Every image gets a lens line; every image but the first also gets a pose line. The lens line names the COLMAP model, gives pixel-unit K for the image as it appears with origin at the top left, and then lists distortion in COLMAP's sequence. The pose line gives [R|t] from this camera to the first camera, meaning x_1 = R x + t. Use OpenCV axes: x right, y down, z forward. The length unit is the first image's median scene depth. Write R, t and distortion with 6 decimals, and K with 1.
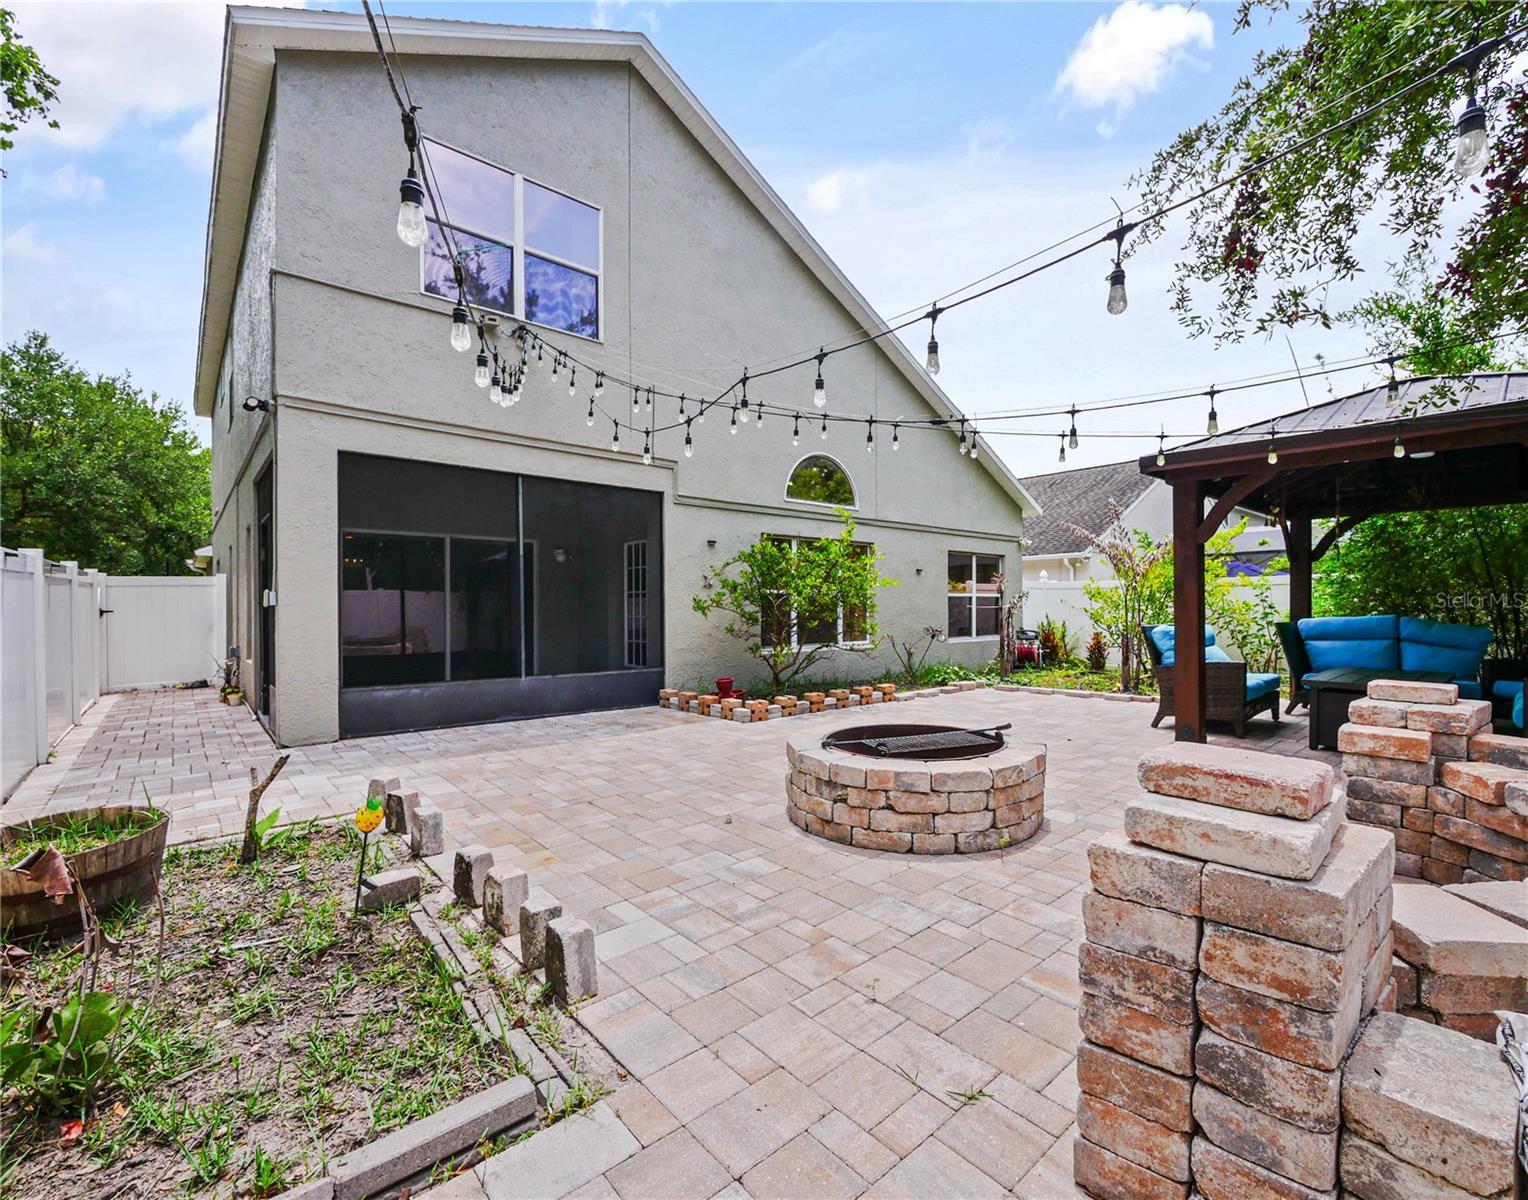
lens RADIAL K [[671.1, 0, 764.0], [0, 671.1, 600.0], [0, 0, 1]] dist [-0.000461, -0.000029]
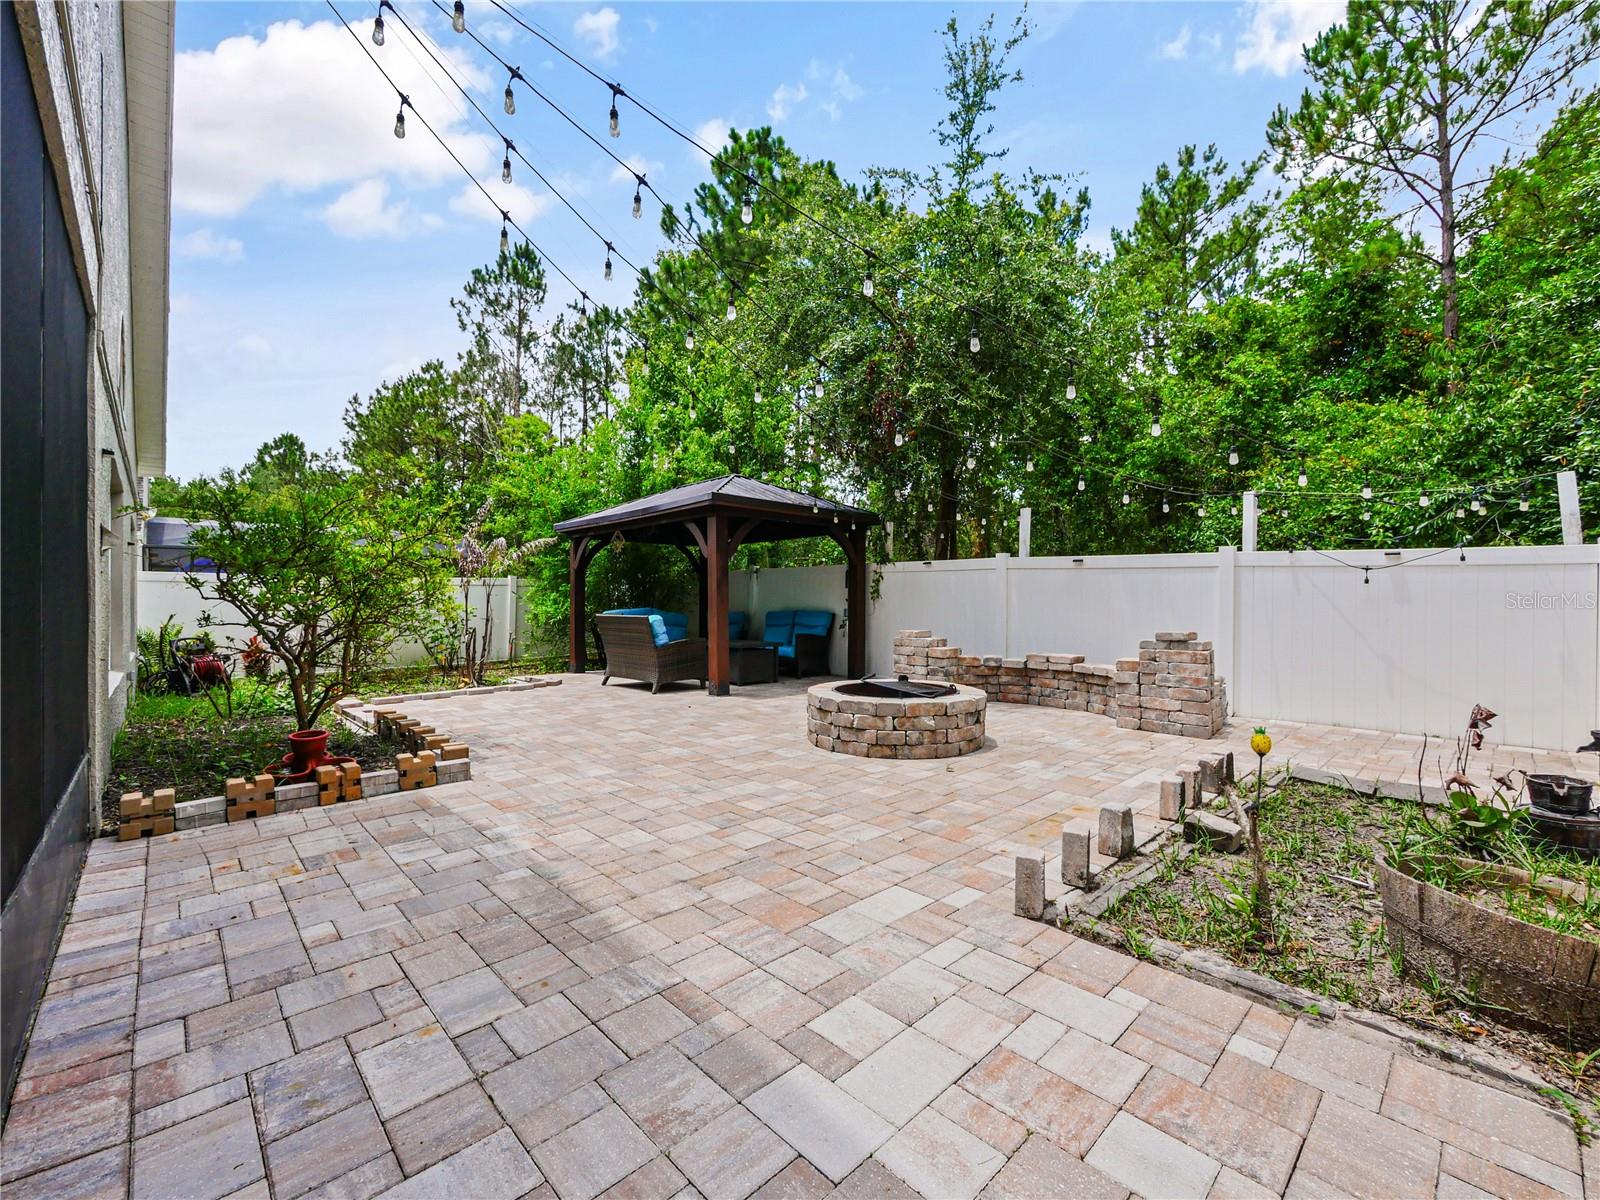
lens RADIAL K [[690.9, 0, 792.5], [0, 690.9, 597.8], [0, 0, 1]] dist [-0.003899, -0.000122]
pose [[-0.038281, 0.006322, 0.999247, -1.118360], [-0.003354, 0.999974, -0.006455, 0.019725], [-0.999261, -0.003598, -0.038259, 1.144652]]
